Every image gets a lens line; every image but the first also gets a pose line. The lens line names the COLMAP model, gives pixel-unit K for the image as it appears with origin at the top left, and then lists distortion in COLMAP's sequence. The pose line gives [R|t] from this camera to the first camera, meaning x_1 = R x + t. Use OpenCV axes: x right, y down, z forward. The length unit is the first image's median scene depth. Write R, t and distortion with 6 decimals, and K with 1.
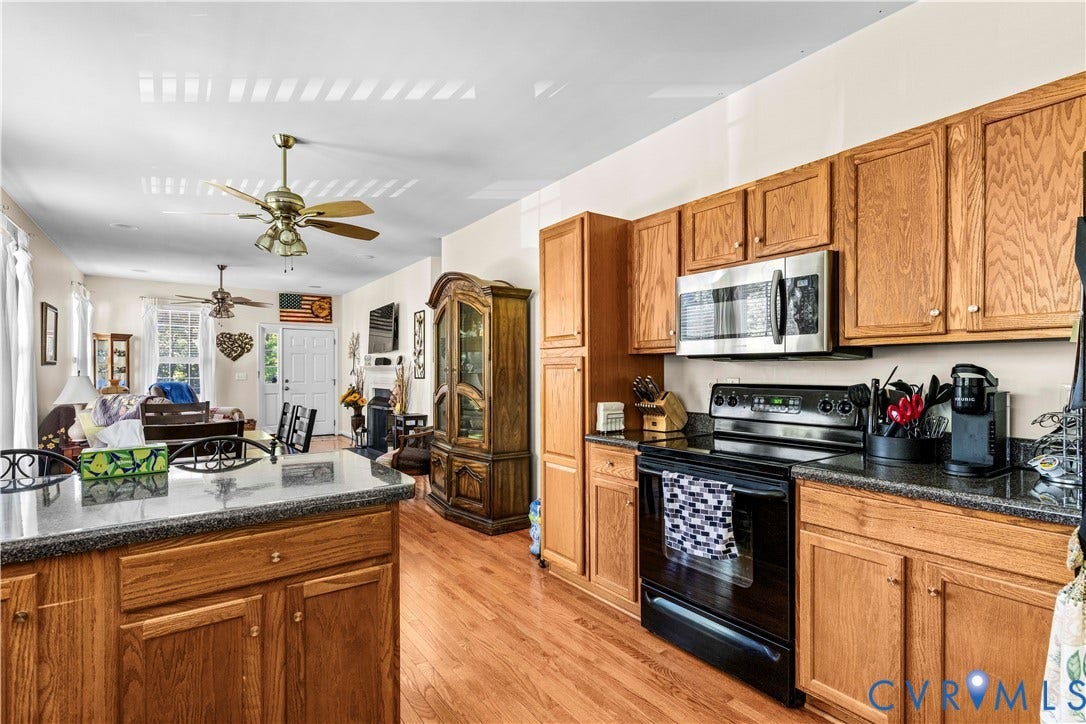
lens RADIAL K [[521.5, 0, 543.1], [0, 521.5, 372.8], [0, 0, 1]] dist [-0.002937, -0.000030]
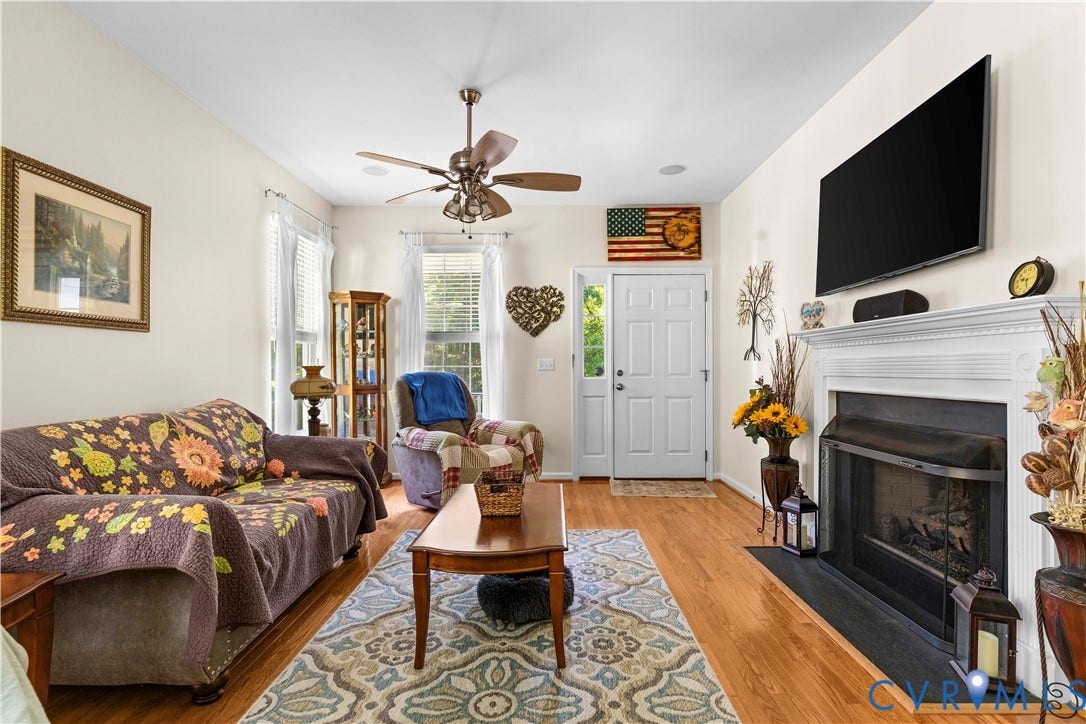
lens RADIAL K [[521.5, 0, 543.1], [0, 521.5, 372.8], [0, 0, 1]] dist [-0.002937, -0.000030]
pose [[0.810569, -0.000019, -0.585644, -0.285842], [0.002177, 0.999993, 0.002981, 0.016280], [0.585639, -0.003691, 0.810563, 0.612838]]
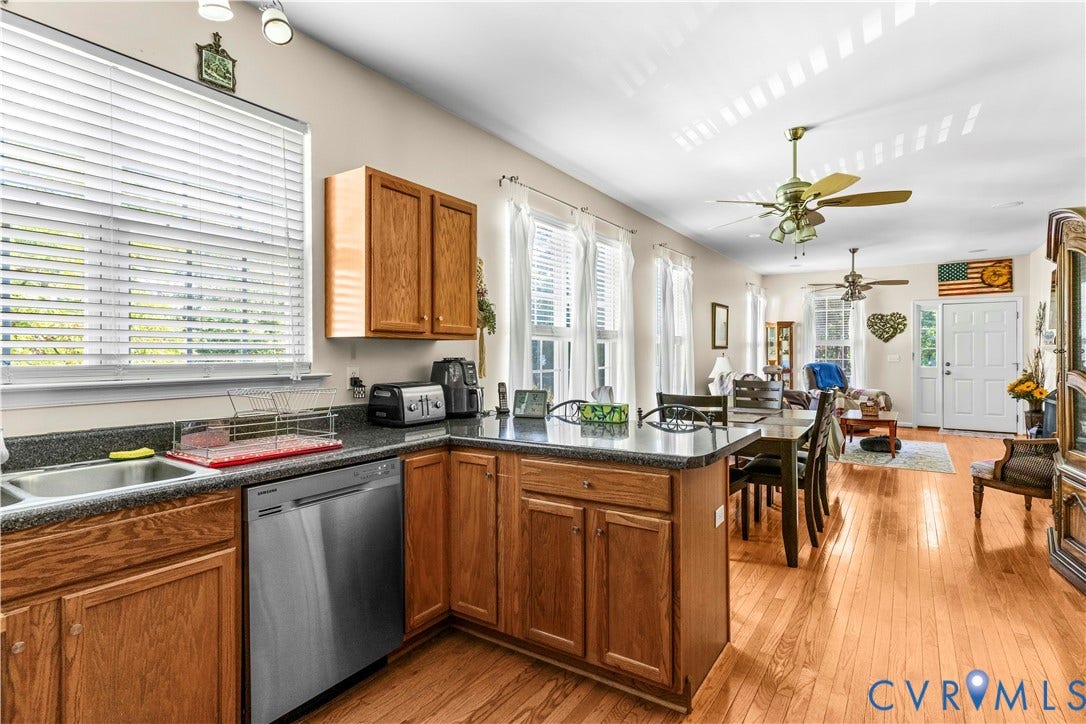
lens RADIAL K [[537.5, 0, 543.4], [0, 537.5, 353.4], [0, 0, 1]] dist [0.002055, 0.000817]
pose [[0.348478, -0.001223, -0.937316, 0.136777], [0.000042, 0.999999, -0.001289, -0.000932], [0.937317, 0.000410, 0.348478, 0.060515]]
